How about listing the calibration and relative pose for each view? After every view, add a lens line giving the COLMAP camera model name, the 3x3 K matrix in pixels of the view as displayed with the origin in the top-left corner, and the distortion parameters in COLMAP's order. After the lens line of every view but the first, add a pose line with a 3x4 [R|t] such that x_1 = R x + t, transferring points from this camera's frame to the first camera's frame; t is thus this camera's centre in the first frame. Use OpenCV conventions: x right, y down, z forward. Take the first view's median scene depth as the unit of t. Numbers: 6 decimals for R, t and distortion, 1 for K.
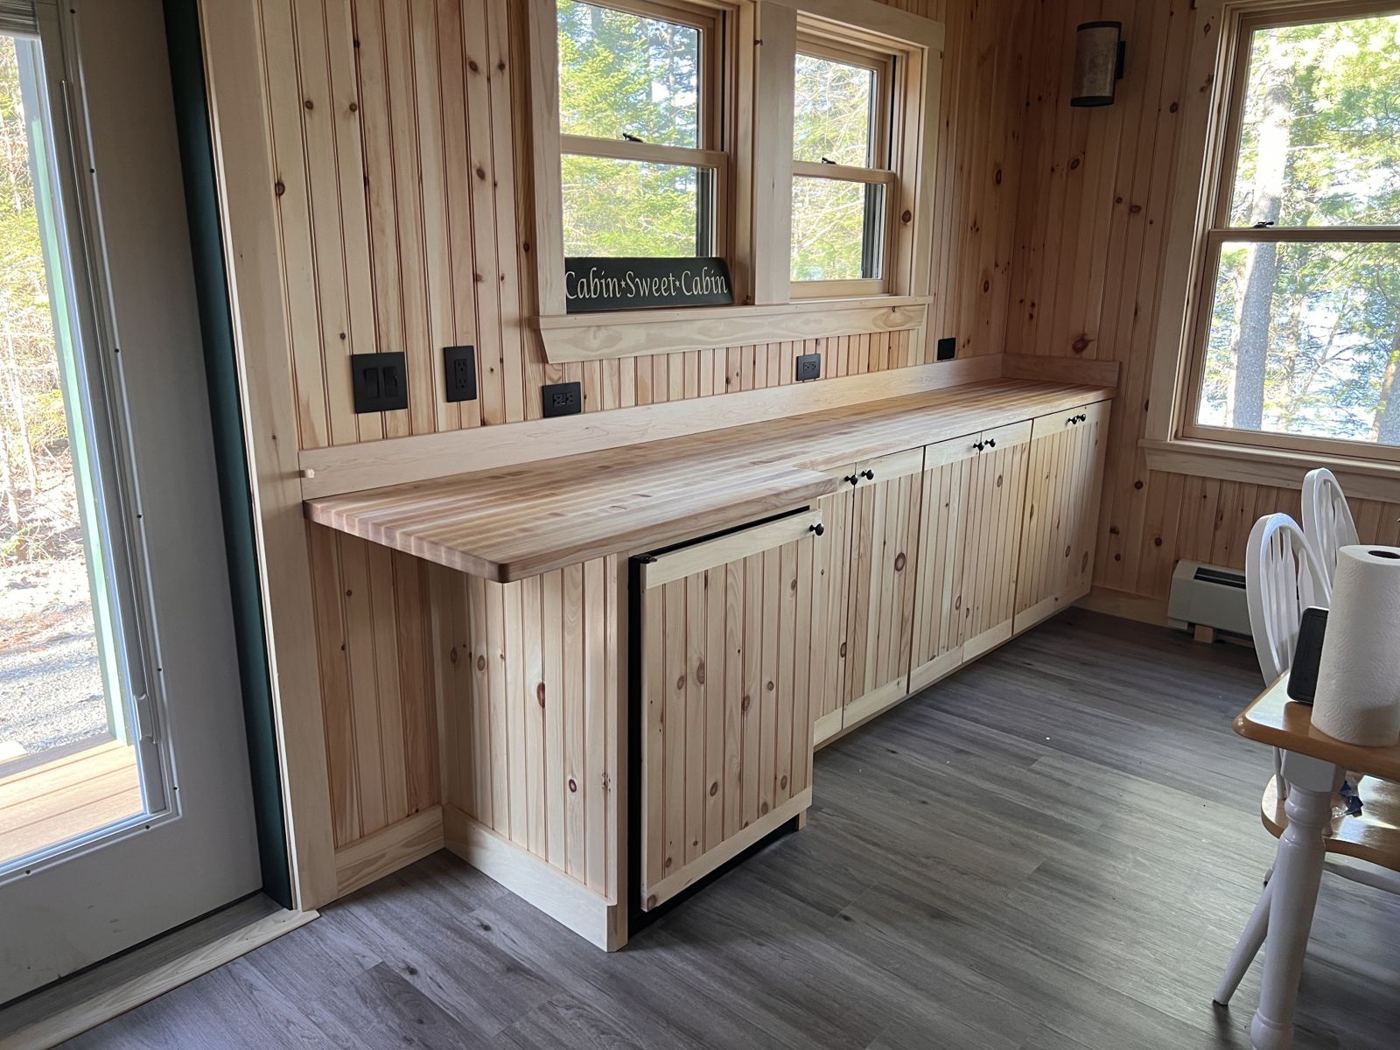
lens RADIAL K [[1050.2, 0, 700.0], [0, 1050.2, 525.0], [0, 0, 1]] dist [0.000576, -0.000474]
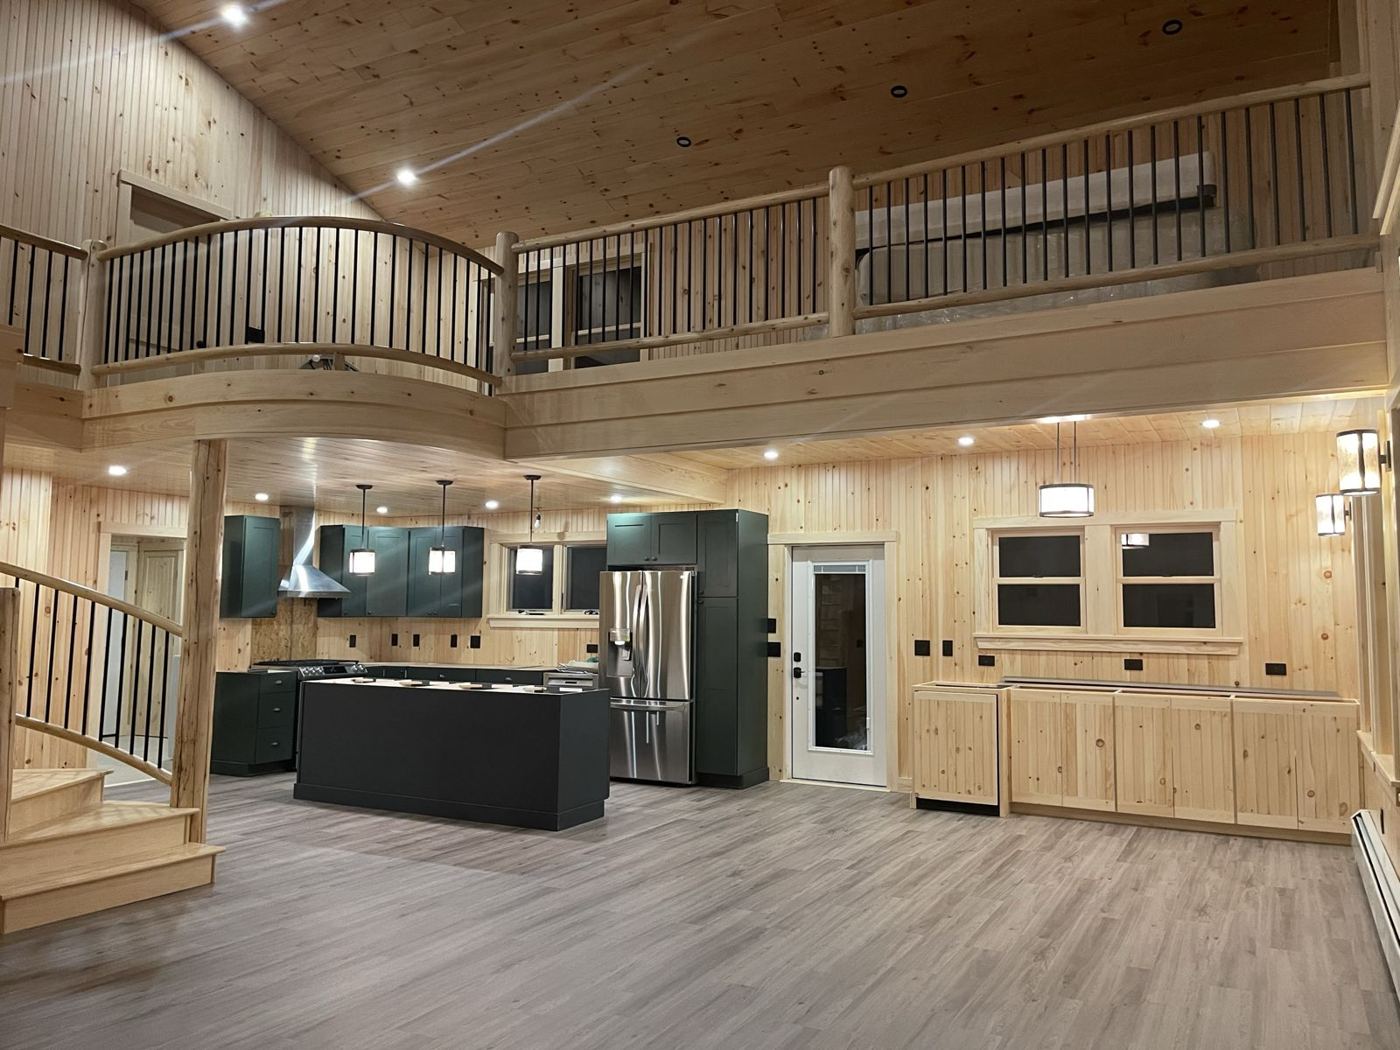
lens RADIAL K [[1050.2, 0, 700.0], [0, 1050.2, 525.0], [0, 0, 1]] dist [0.000576, -0.000474]
pose [[0.224720, -0.086914, -0.970539, 2.966069], [-0.252160, 0.956900, -0.144078, 0.169465], [0.941231, 0.277108, 0.193119, -0.540708]]
